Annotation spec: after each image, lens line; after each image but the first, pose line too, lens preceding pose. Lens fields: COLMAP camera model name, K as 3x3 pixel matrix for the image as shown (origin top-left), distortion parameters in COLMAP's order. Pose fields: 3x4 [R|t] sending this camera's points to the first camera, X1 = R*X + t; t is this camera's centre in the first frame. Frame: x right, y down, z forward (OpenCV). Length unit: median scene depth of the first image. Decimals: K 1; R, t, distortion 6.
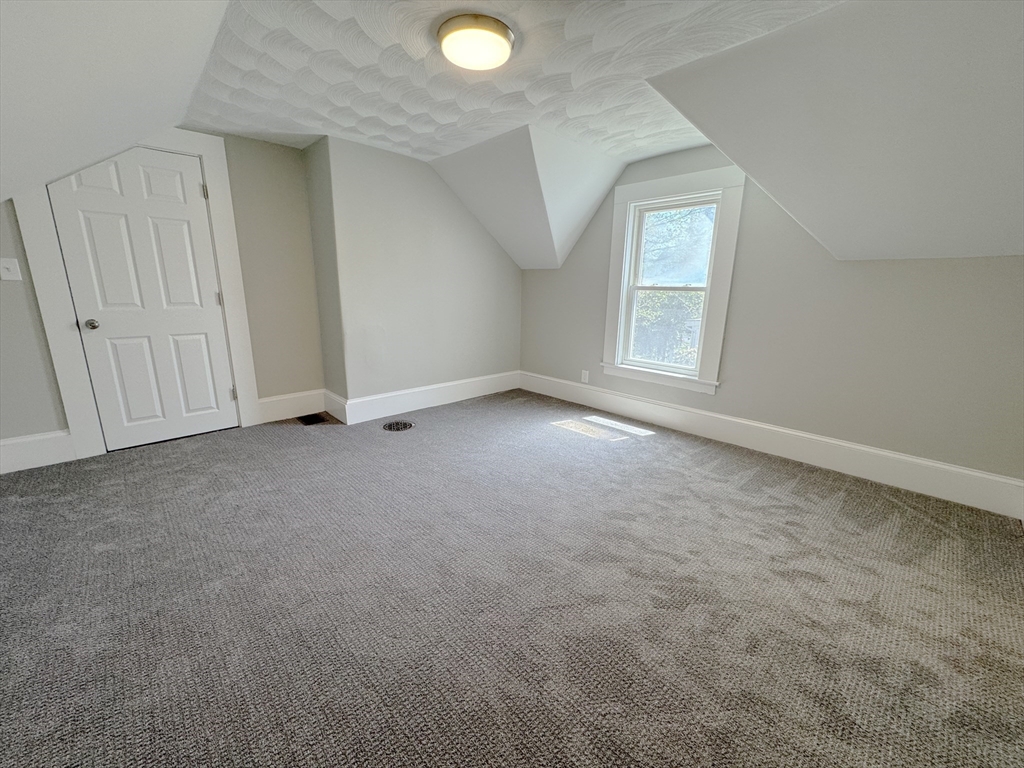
lens RADIAL K [[409.8, 0, 512.0], [0, 409.8, 384.0], [0, 0, 1]] dist [-0.001326, 0.000212]
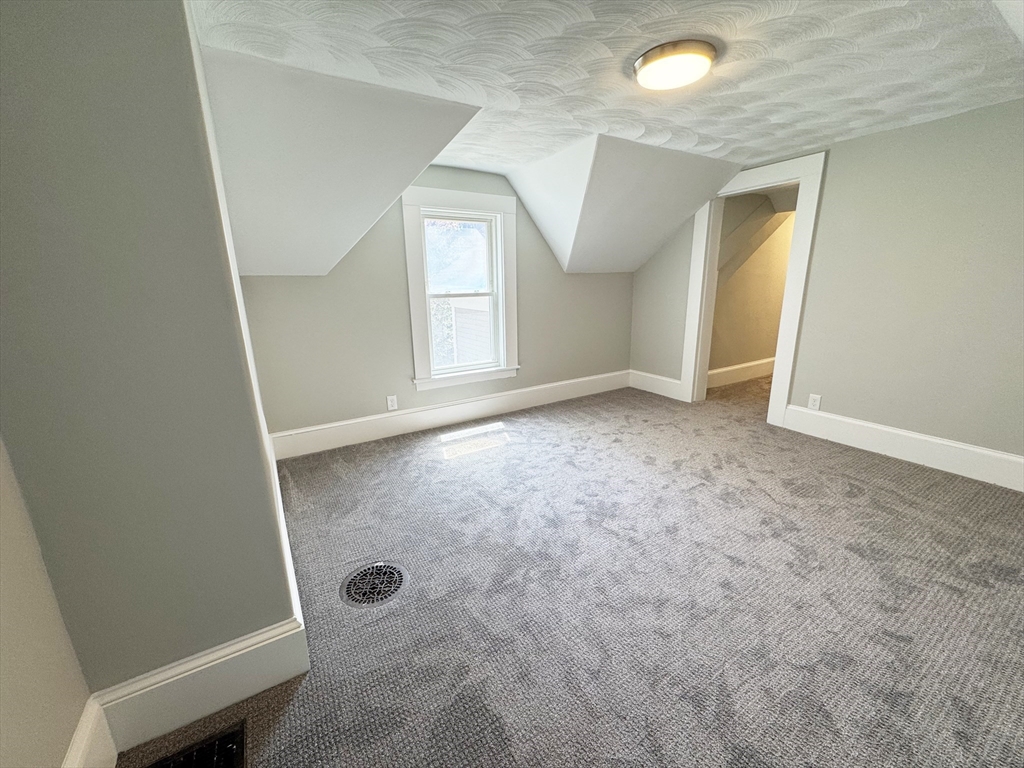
lens RADIAL K [[409.8, 0, 512.0], [0, 409.8, 384.0], [0, 0, 1]] dist [-0.001326, 0.000212]
pose [[0.202012, -0.262200, 0.943633, -0.855645], [0.244234, 0.946544, 0.210723, -0.264440], [-0.948441, 0.187899, 0.255251, 0.824238]]
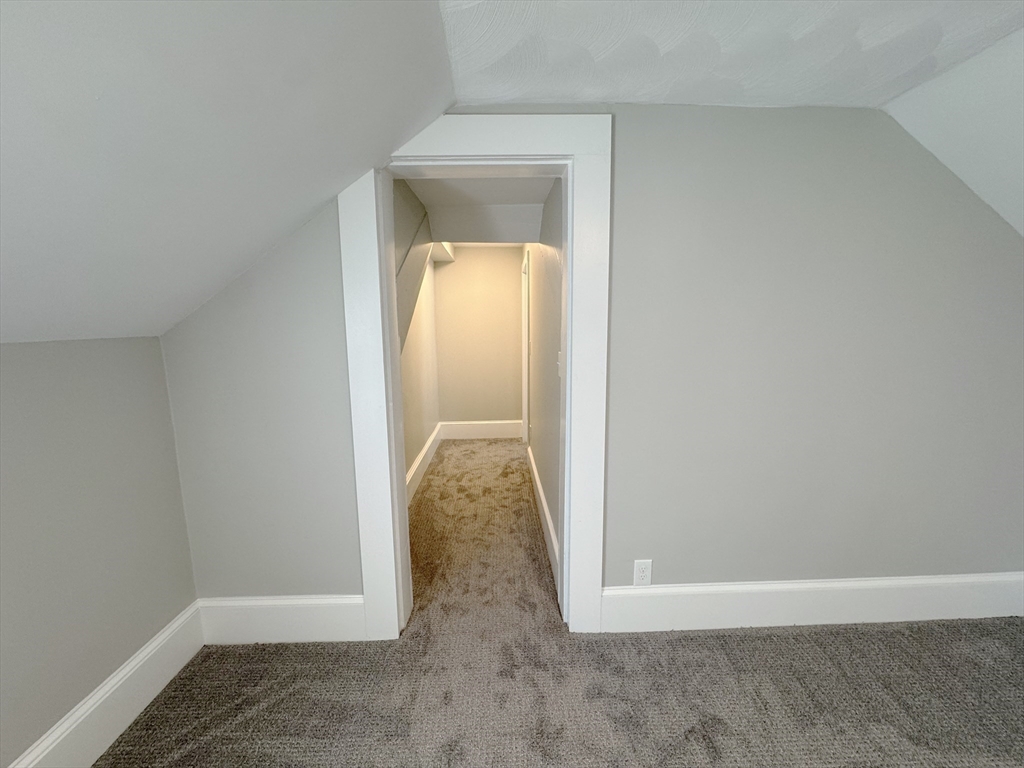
lens RADIAL K [[409.8, 0, 512.0], [0, 409.8, 384.0], [0, 0, 1]] dist [-0.001326, 0.000212]
pose [[-0.745864, -0.101768, 0.658278, 0.222690], [0.150208, 0.937107, 0.315068, -0.268770], [-0.648941, 0.333876, -0.683668, 0.785403]]
